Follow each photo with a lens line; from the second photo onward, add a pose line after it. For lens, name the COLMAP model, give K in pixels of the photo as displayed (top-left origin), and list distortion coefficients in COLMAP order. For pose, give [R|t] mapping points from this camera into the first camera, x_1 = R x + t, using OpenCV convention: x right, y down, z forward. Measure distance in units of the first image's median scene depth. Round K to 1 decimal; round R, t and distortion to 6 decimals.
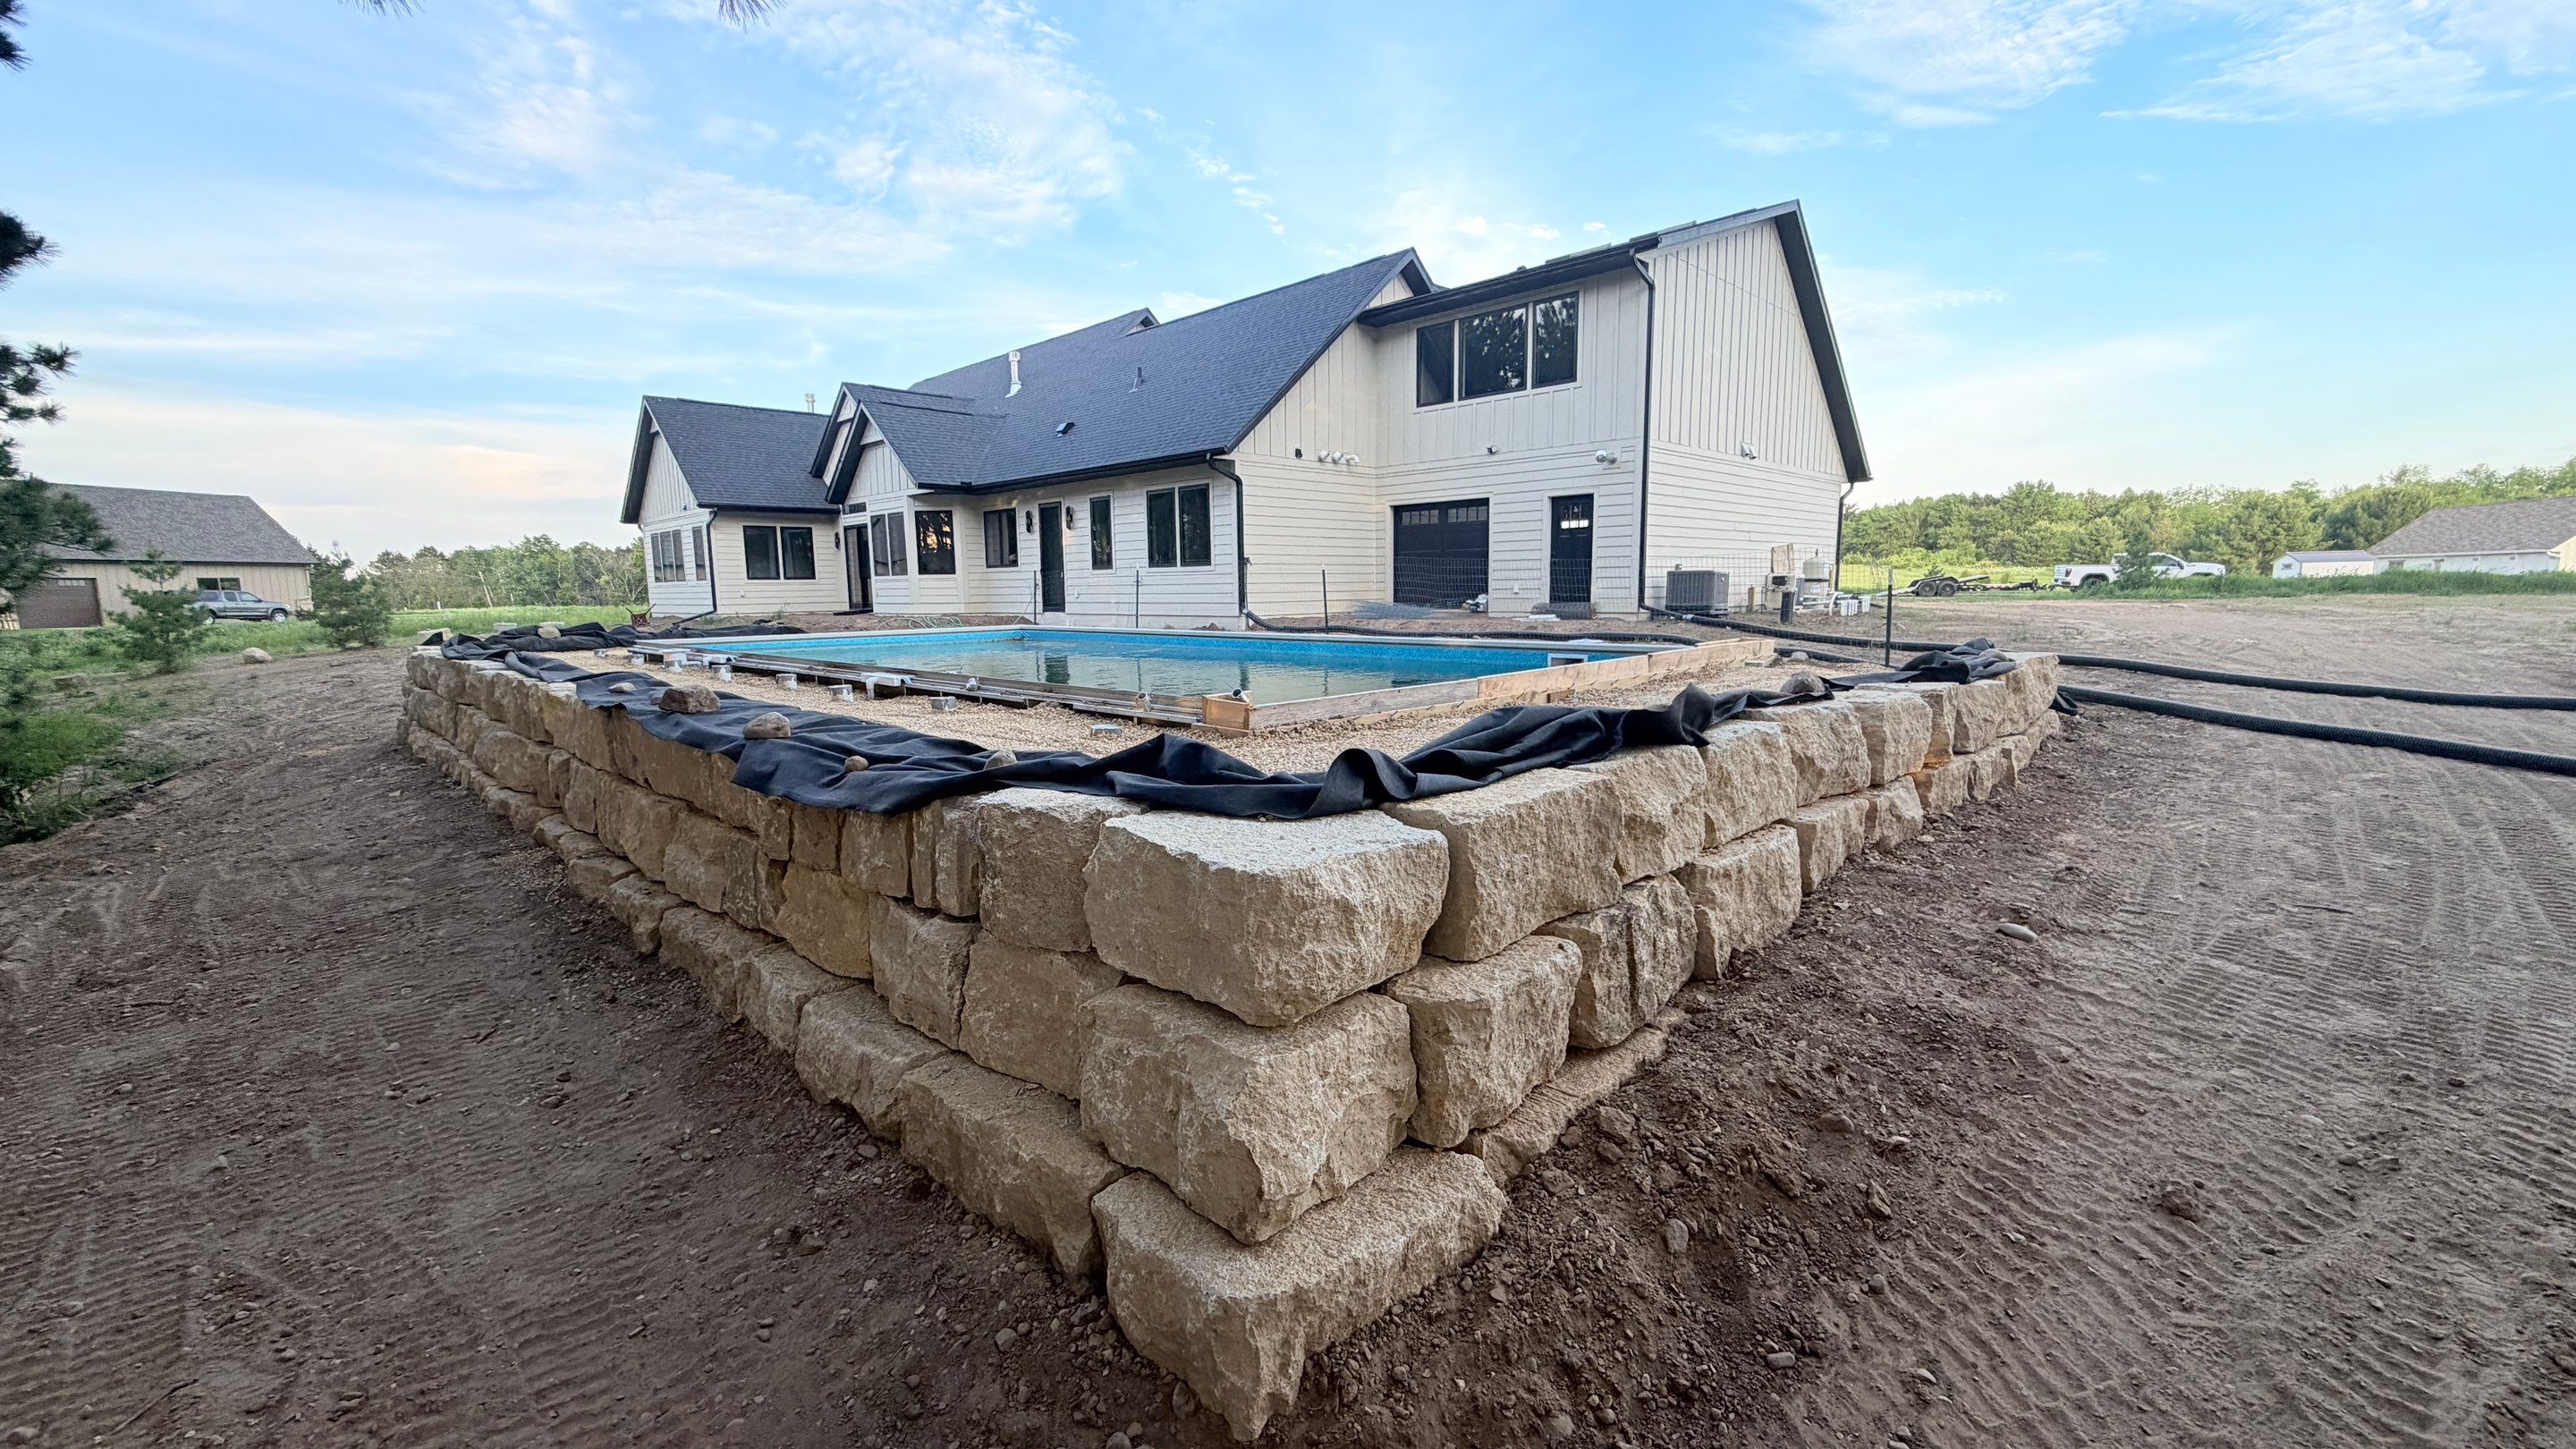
lens RADIAL K [[1032.7, 0, 1276.8], [0, 1032.7, 725.6], [0, 0, 1]] dist [-0.001631, -0.000403]
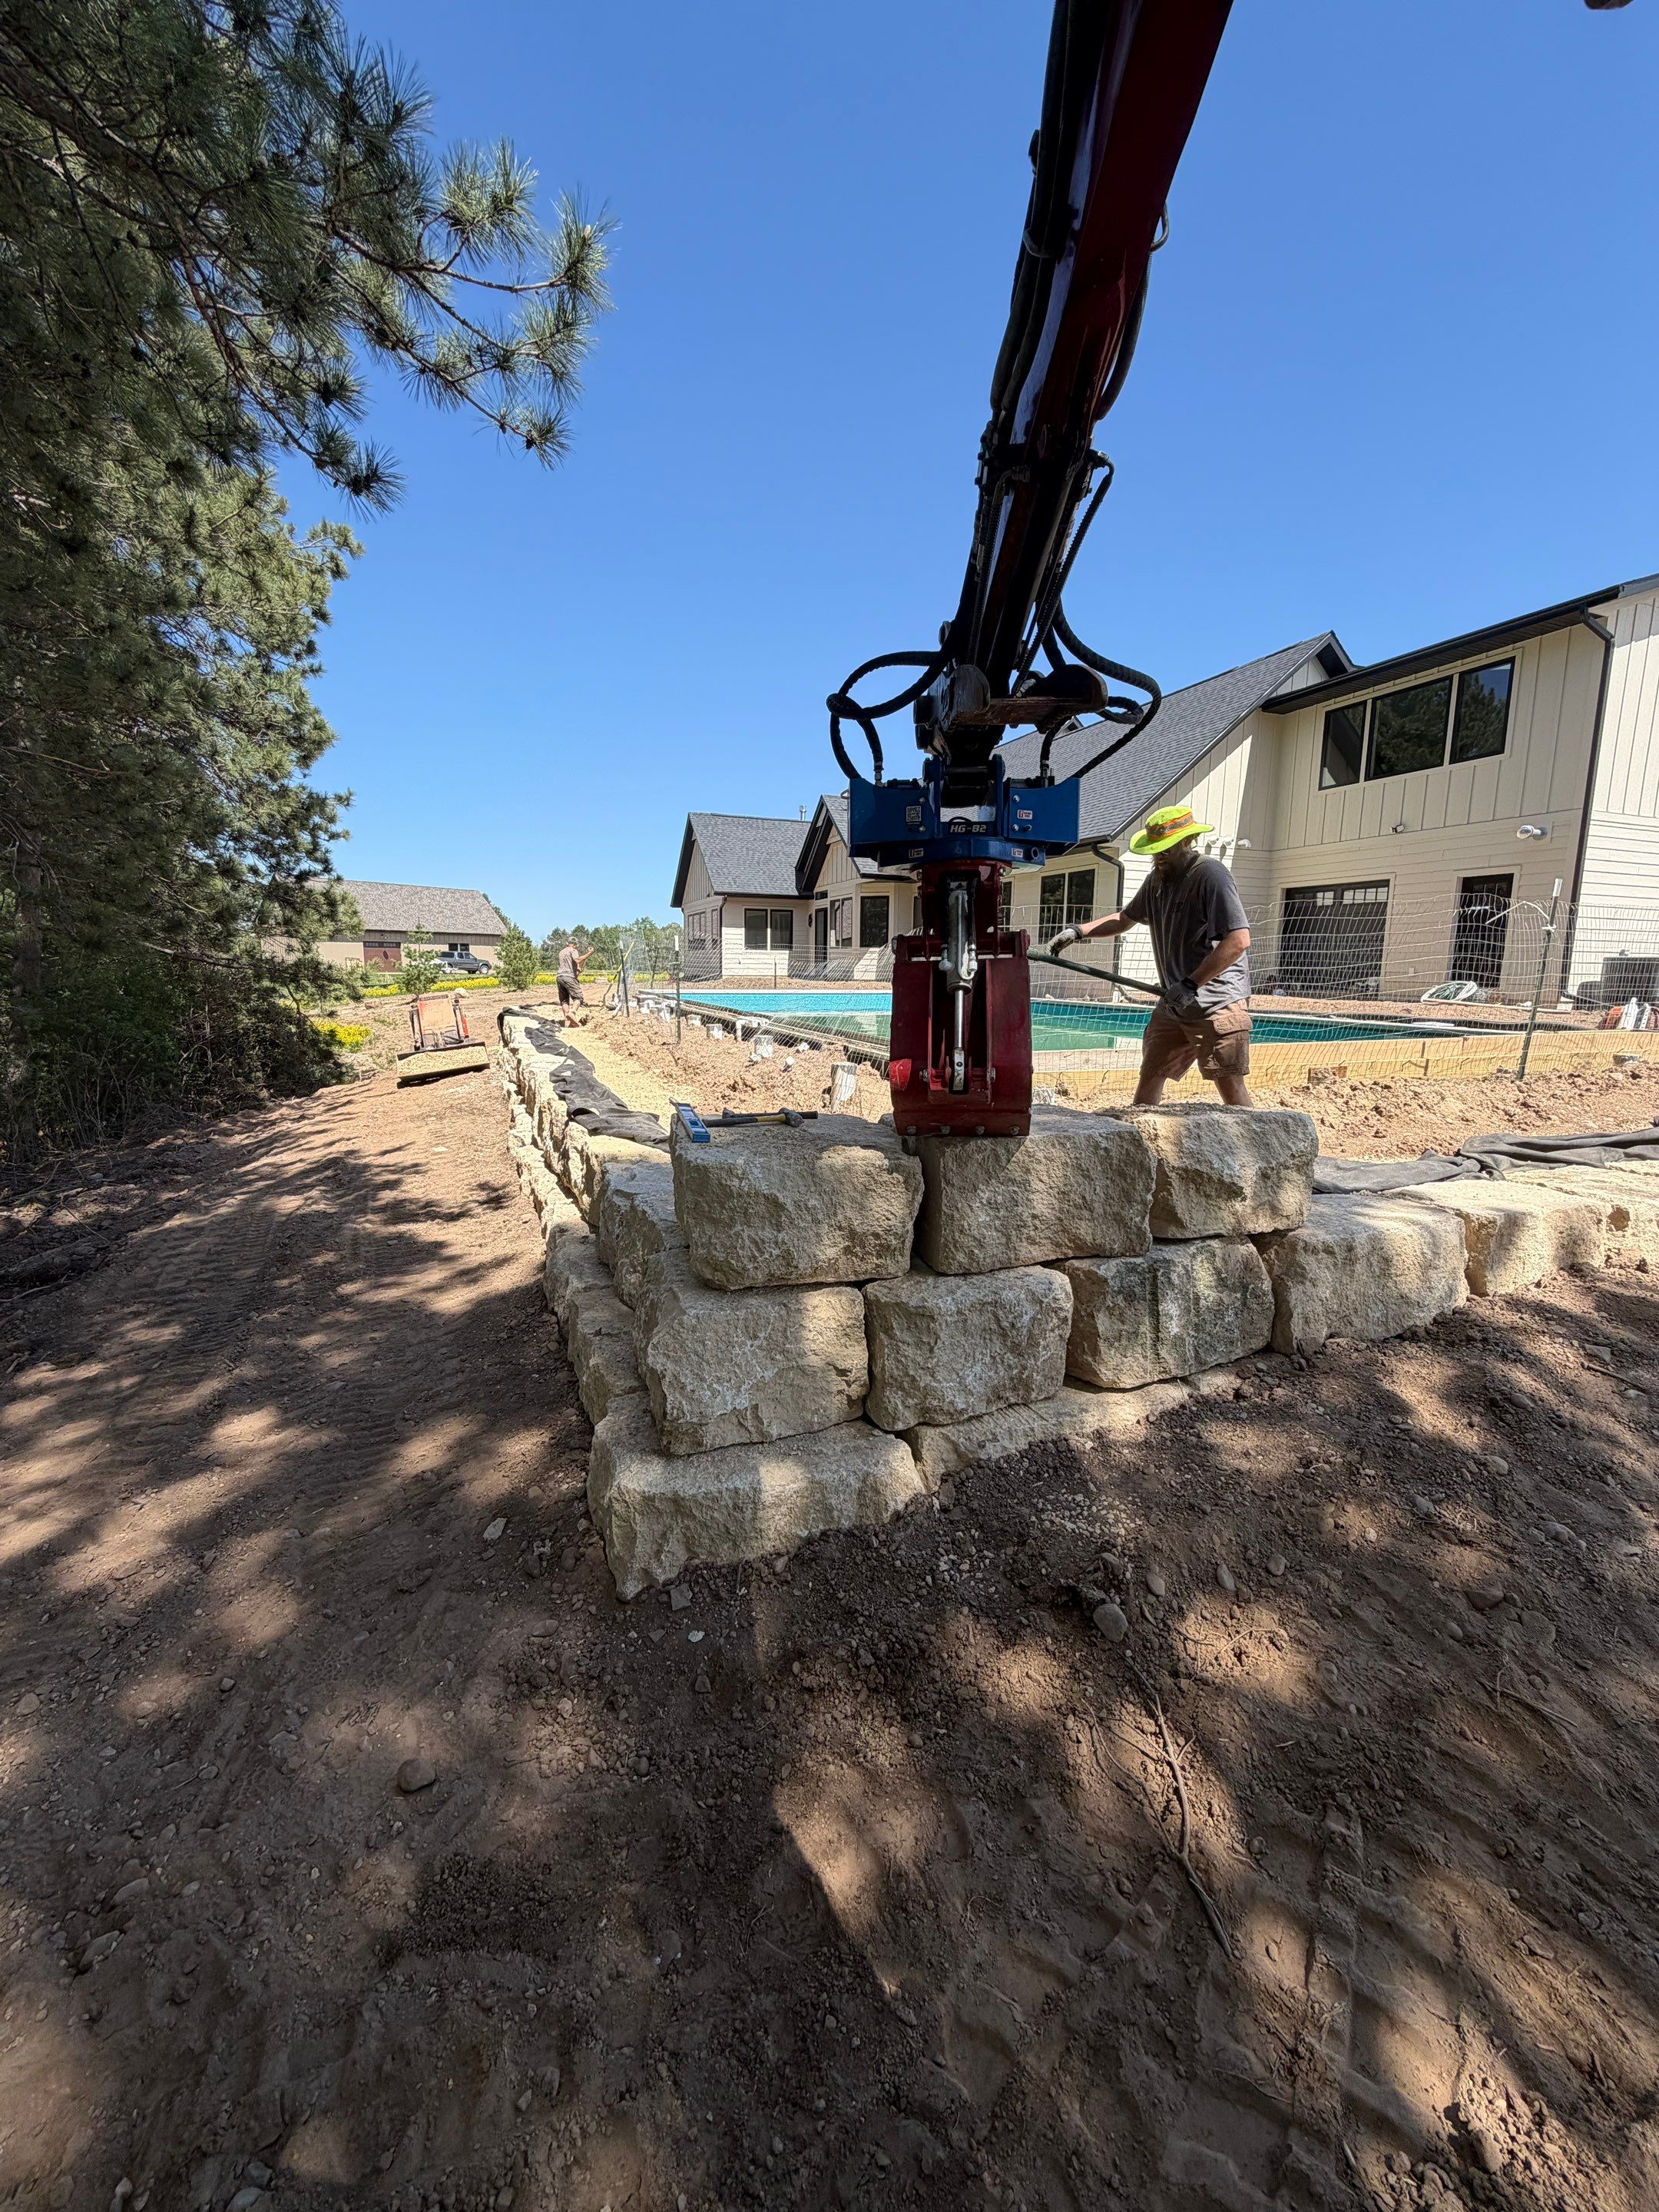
lens RADIAL K [[884.3, 0, 819.9], [0, 884.3, 1091.2], [0, 0, 1]] dist [0.002135, 0.000044]
pose [[0.912927, 0.082096, -0.399781, 0.062789], [-0.078244, 0.996596, 0.025976, 0.002327], [0.400553, 0.007567, 0.916243, 0.010186]]
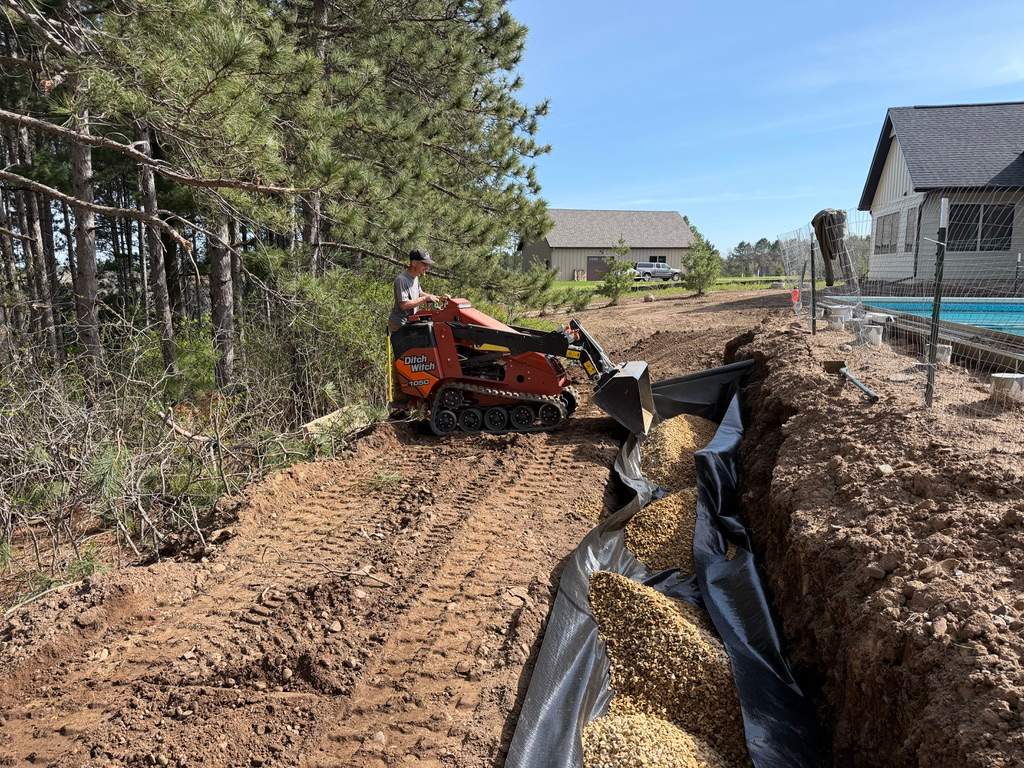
lens RADIAL K [[732.0, 0, 516.9], [0, 732.0, 388.0], [0, 0, 1]] dist [0.023849, -0.000365]
pose [[0.543757, 0.141773, -0.827181, -0.072330], [-0.111811, 0.989079, 0.096021, -0.013436], [0.831761, 0.040276, 0.553671, 0.167783]]
